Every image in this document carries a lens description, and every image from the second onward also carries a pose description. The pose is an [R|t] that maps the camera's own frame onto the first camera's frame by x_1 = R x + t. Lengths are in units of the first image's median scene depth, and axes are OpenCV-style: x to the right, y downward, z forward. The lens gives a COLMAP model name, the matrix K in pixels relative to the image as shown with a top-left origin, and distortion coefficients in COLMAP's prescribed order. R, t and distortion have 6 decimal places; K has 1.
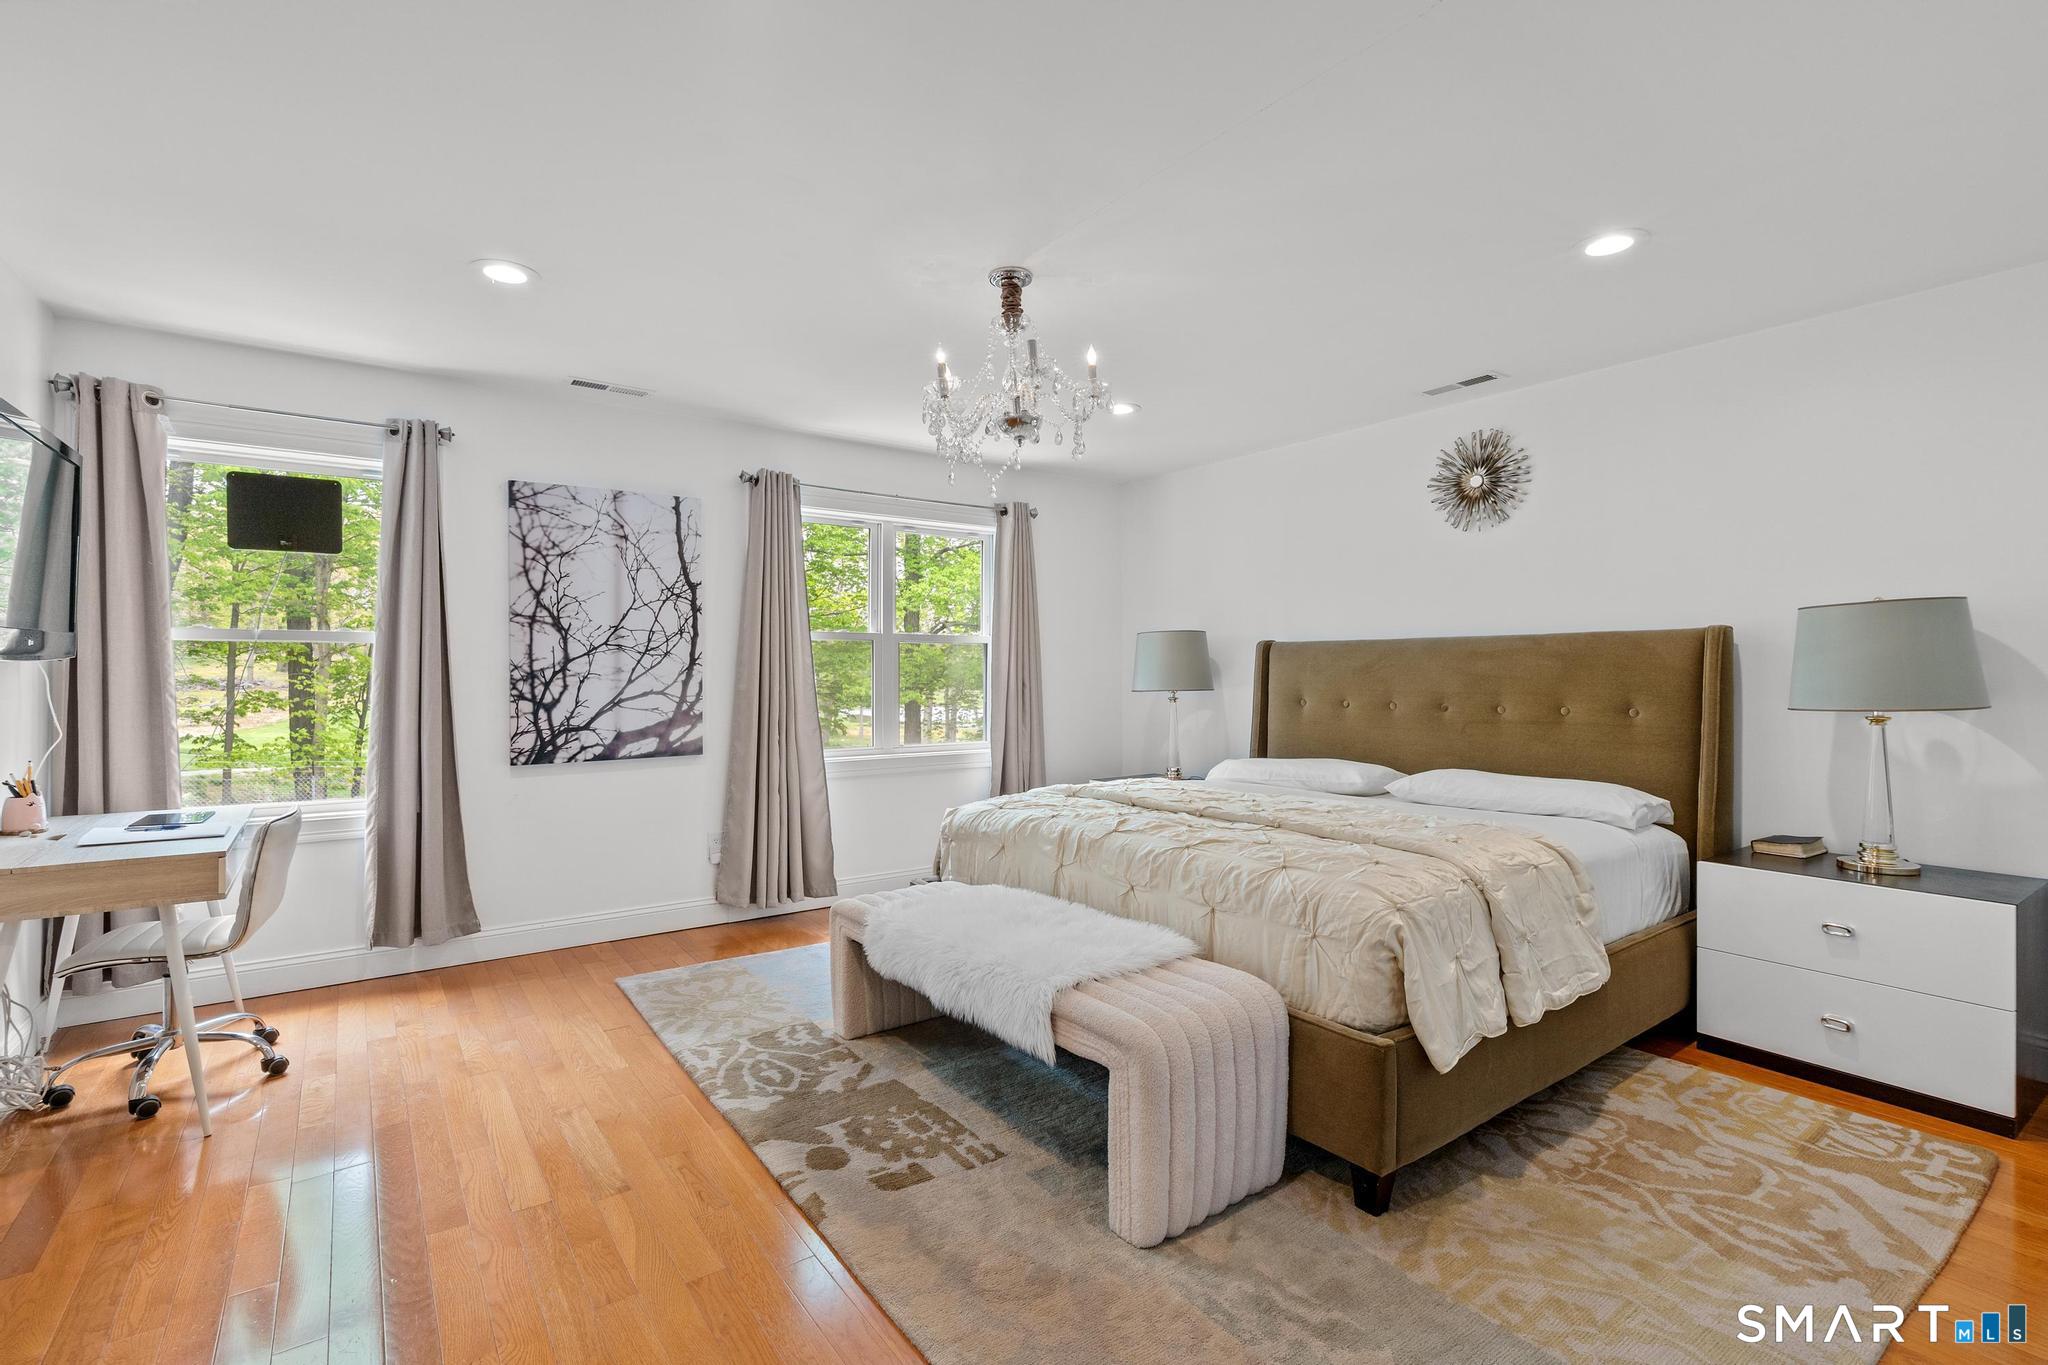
lens RADIAL K [[934.4, 0, 1024.0], [0, 934.4, 682.5], [0, 0, 1]] dist [-0.000278, -0.000377]
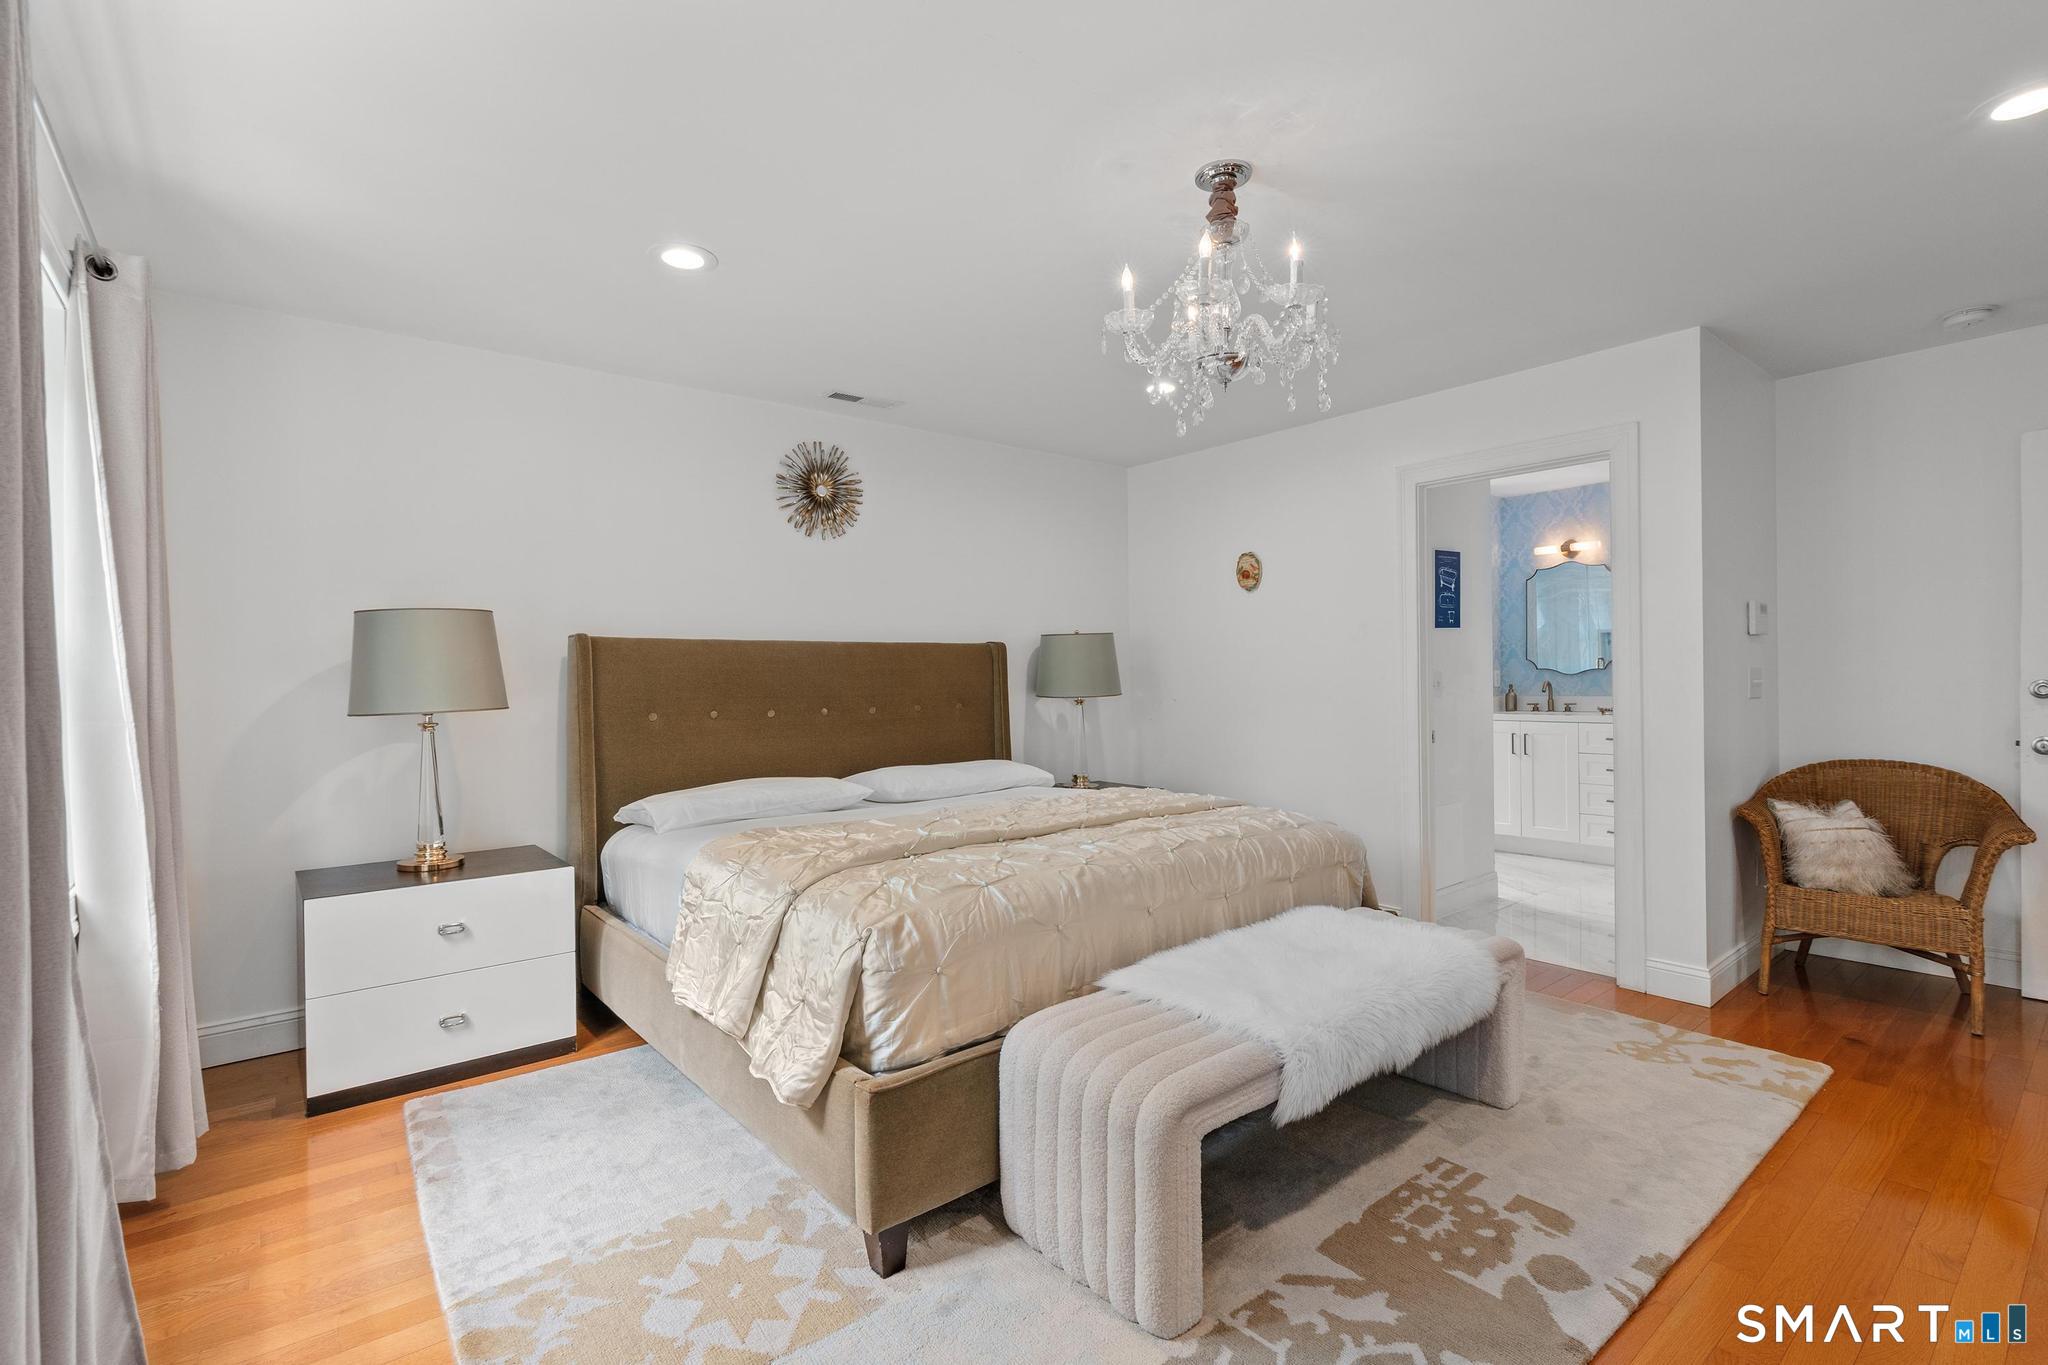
lens RADIAL K [[934.4, 0, 1024.0], [0, 934.4, 682.5], [0, 0, 1]] dist [-0.000278, -0.000377]
pose [[-0.056304, 0.000056, 0.998414, -0.799800], [0.024419, 0.999701, 0.001321, -0.001232], [-0.998115, 0.024455, -0.056288, 1.217602]]
